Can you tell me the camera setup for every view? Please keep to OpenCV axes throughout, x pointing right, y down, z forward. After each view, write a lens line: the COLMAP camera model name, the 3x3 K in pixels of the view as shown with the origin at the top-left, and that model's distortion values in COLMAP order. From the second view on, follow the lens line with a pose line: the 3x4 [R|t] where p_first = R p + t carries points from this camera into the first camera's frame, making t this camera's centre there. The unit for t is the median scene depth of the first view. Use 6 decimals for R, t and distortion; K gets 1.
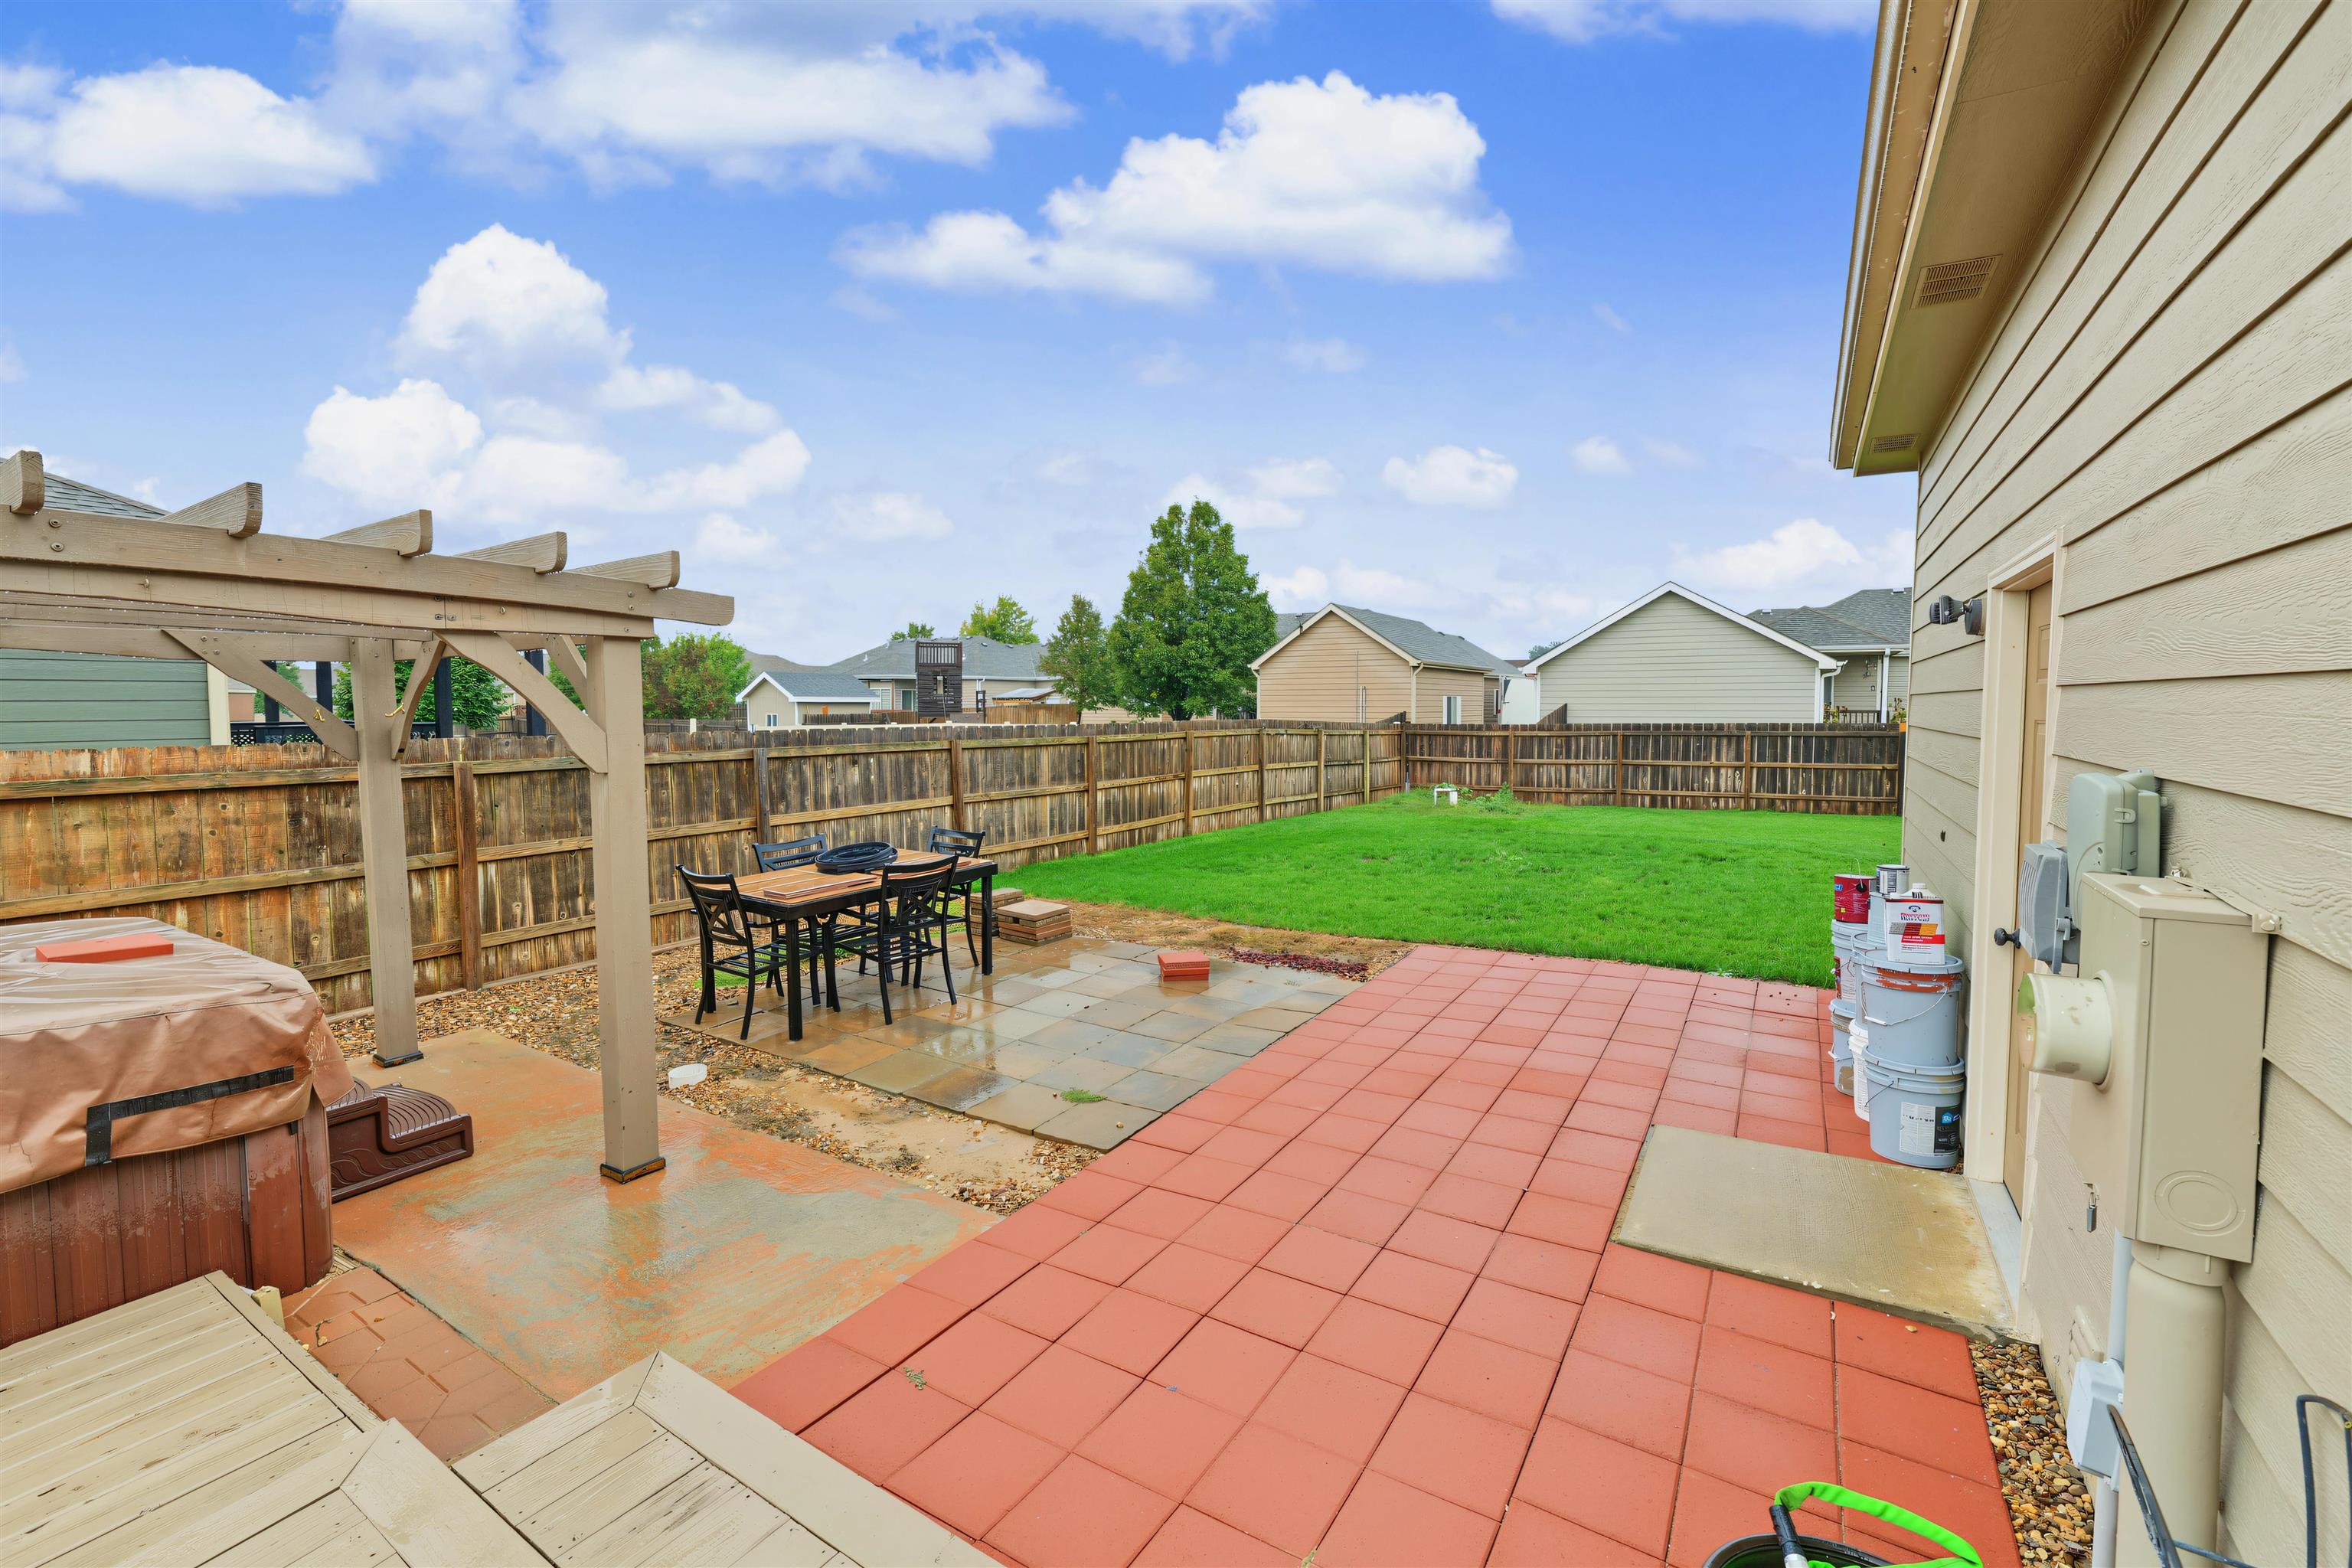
lens RADIAL K [[898.8, 0, 1179.8], [0, 898.8, 762.5], [0, 0, 1]] dist [0.000115, -0.000136]
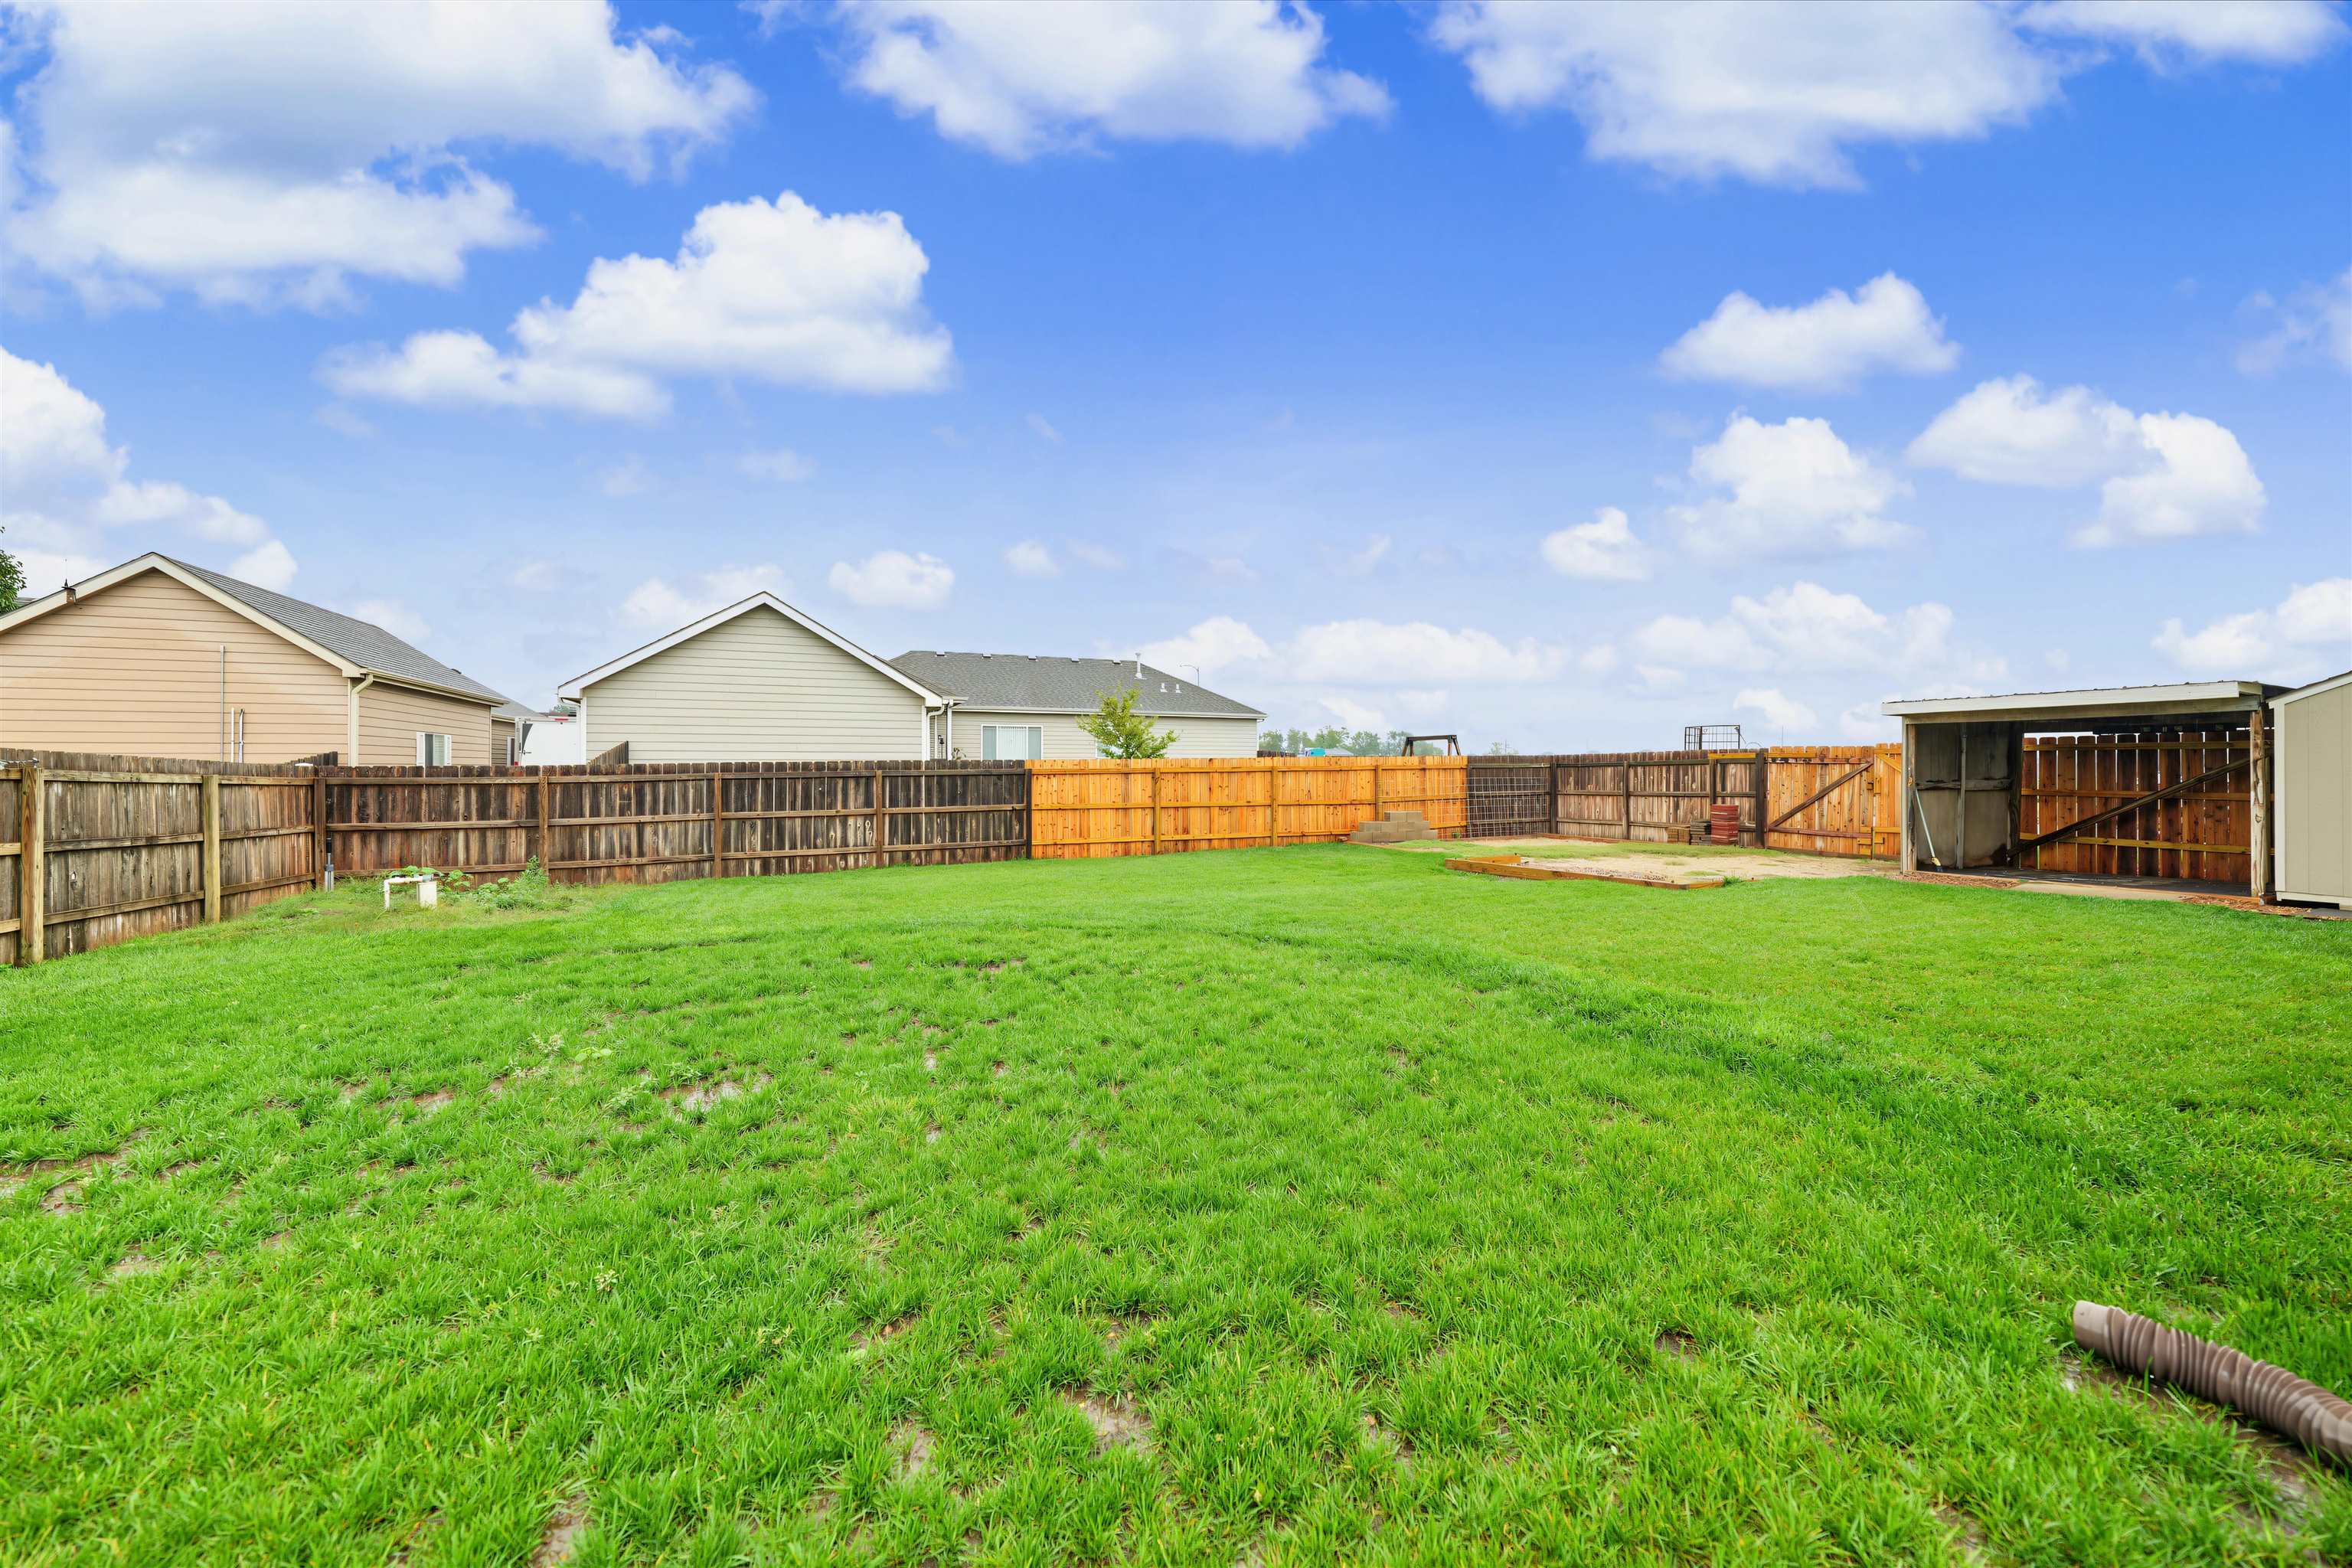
lens RADIAL K [[898.8, 0, 1179.8], [0, 898.8, 762.5], [0, 0, 1]] dist [0.000115, -0.000136]
pose [[0.558657, 0.005147, 0.829383, 0.101277], [0.050265, 0.997933, -0.040050, 0.004350], [-0.827874, 0.064063, 0.557243, 0.296663]]
